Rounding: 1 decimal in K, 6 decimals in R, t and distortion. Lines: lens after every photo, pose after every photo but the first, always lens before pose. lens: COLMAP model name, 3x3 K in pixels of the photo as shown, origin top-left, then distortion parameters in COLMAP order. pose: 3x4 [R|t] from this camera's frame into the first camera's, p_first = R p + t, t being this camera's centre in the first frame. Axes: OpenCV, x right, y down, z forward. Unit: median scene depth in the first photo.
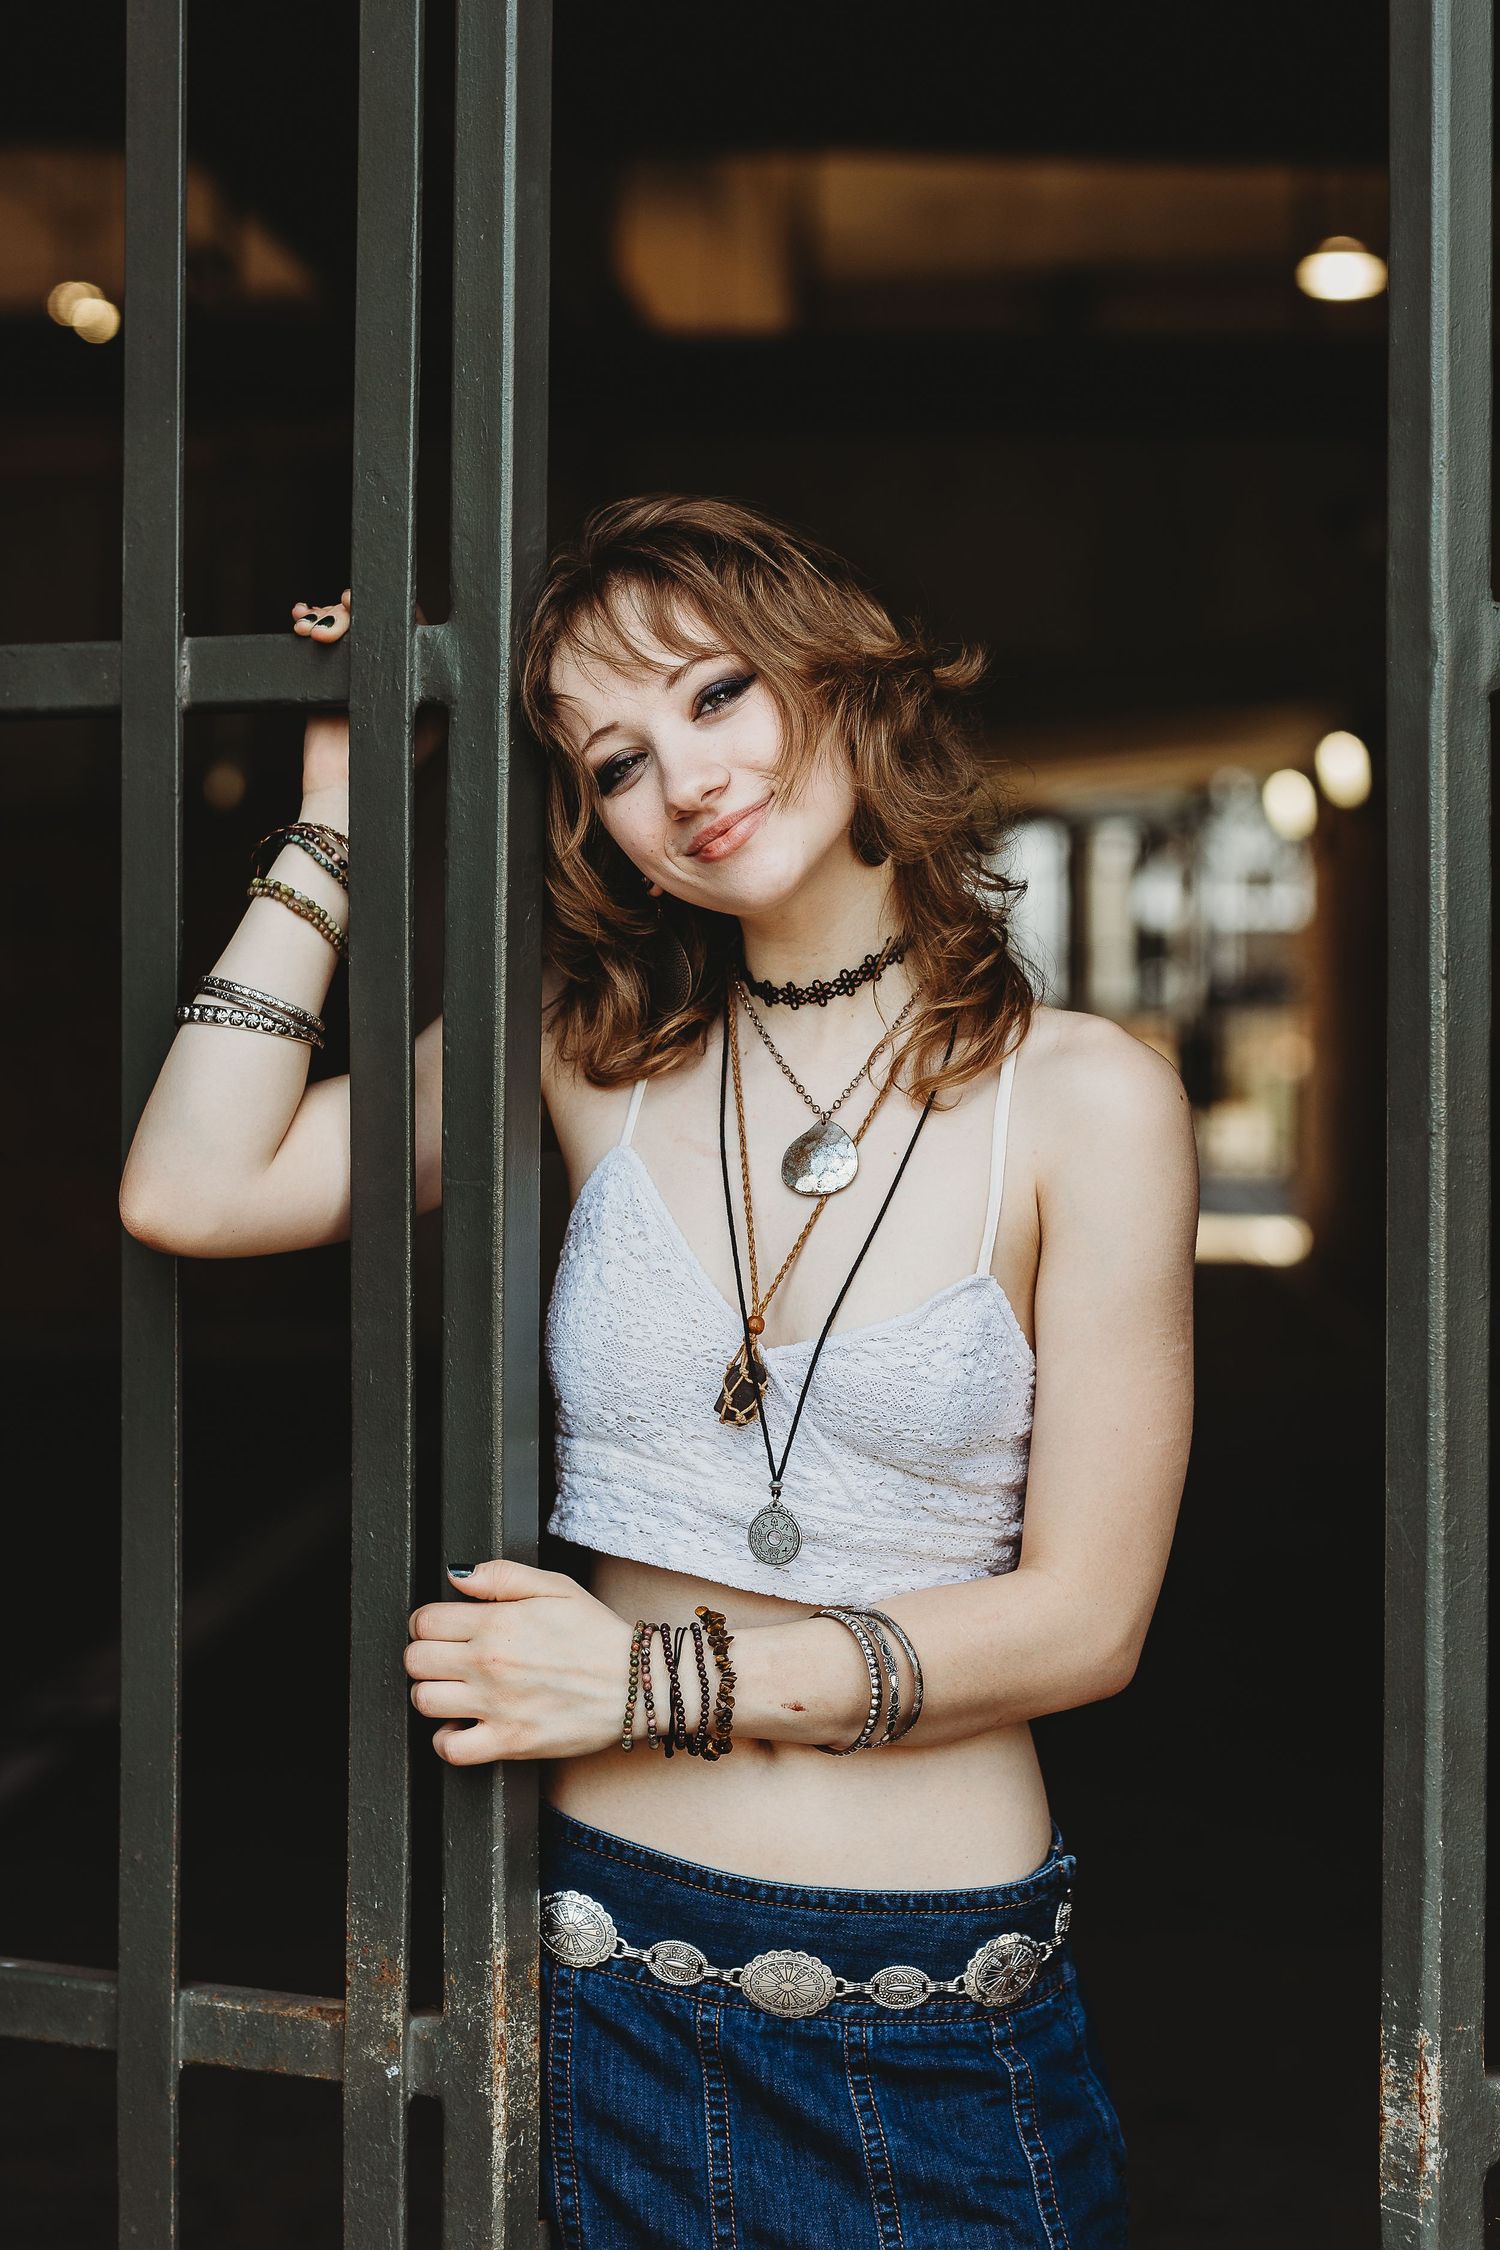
lens RADIAL K [[6593.8, 0, 750.0], [0, 6593.8, 1125.0], [0, 0, 1]] dist [0.185633, 0.944627]
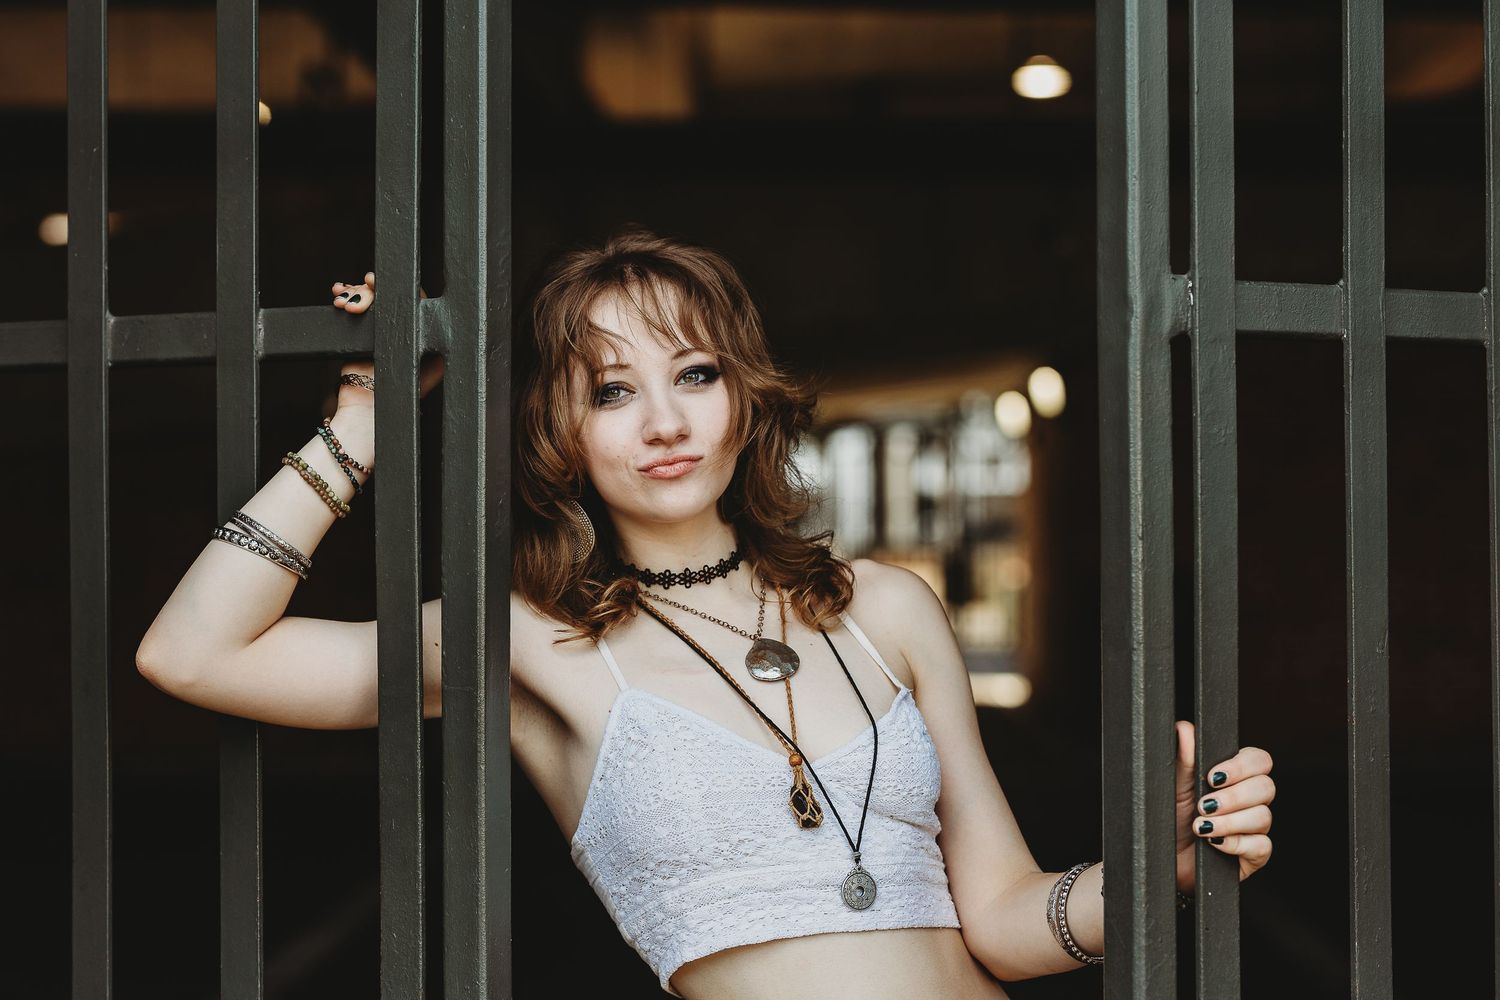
lens RADIAL K [[3672.8, 0, 751.7], [0, 3672.8, 718.7], [0, 0, 1]] dist [0.077338, 0.176173]
pose [[0.999815, -0.011756, 0.015199, 0.008249], [0.011227, 0.999345, 0.034394, -0.011163], [-0.015593, -0.034217, 0.999293, 0.197405]]
